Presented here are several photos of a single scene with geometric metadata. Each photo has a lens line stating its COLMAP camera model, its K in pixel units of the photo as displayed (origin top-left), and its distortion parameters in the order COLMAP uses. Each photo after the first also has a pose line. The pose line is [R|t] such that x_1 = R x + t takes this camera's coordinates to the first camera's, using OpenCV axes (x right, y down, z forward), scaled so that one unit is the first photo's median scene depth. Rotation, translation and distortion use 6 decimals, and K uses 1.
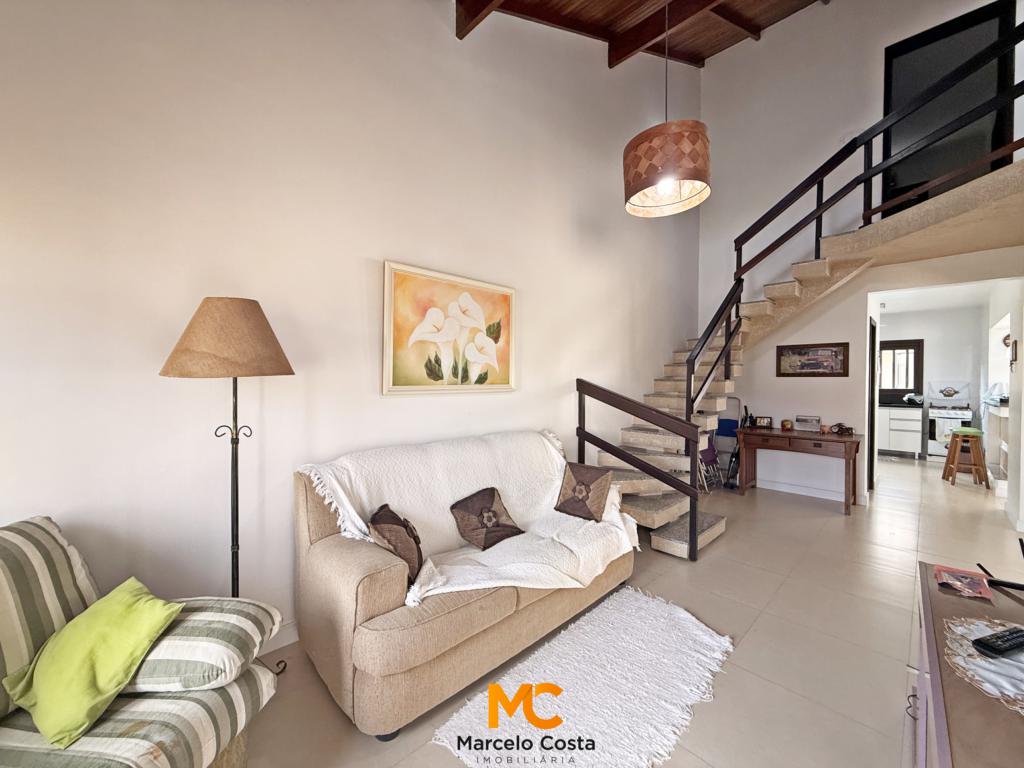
lens RADIAL K [[403.9, 0, 507.5], [0, 403.9, 381.6], [0, 0, 1]] dist [-0.000308, 0.000045]
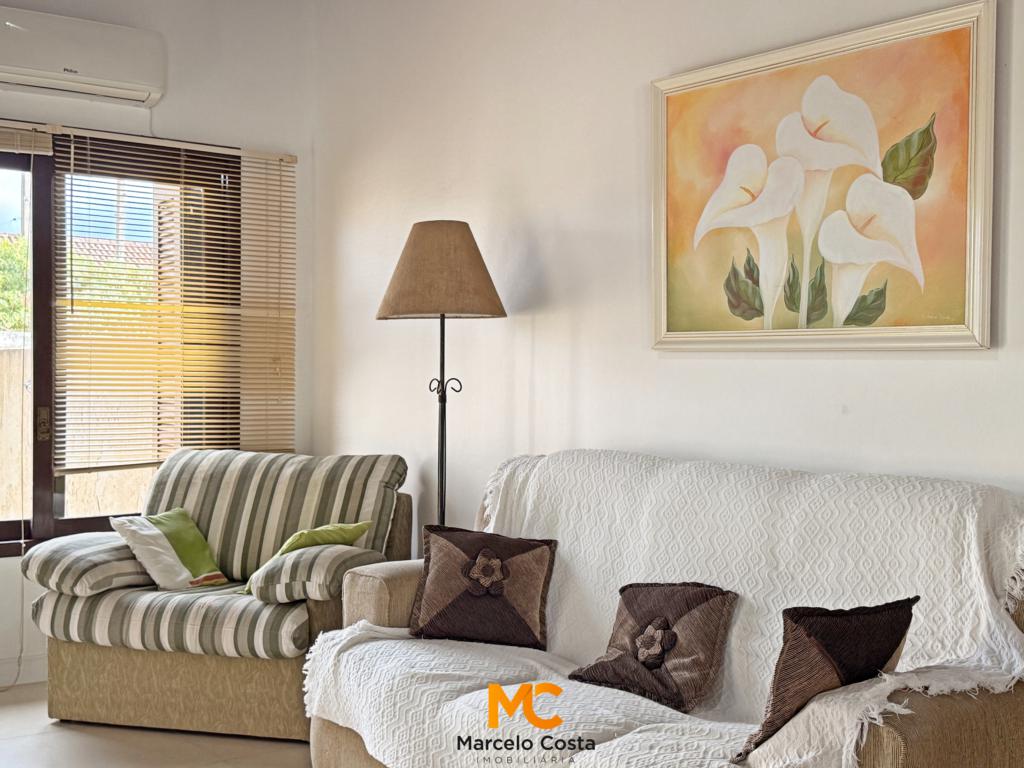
lens RADIAL K [[1289.0, 0, 511.6], [0, 1289.0, 384.6], [0, 0, 1]] dist [0.034560, 0.000000]
pose [[-0.130775, 0.015121, -0.991297, 1.148006], [-0.011546, 0.999793, 0.016773, 0.044815], [0.991345, 0.013639, -0.130573, 0.907731]]
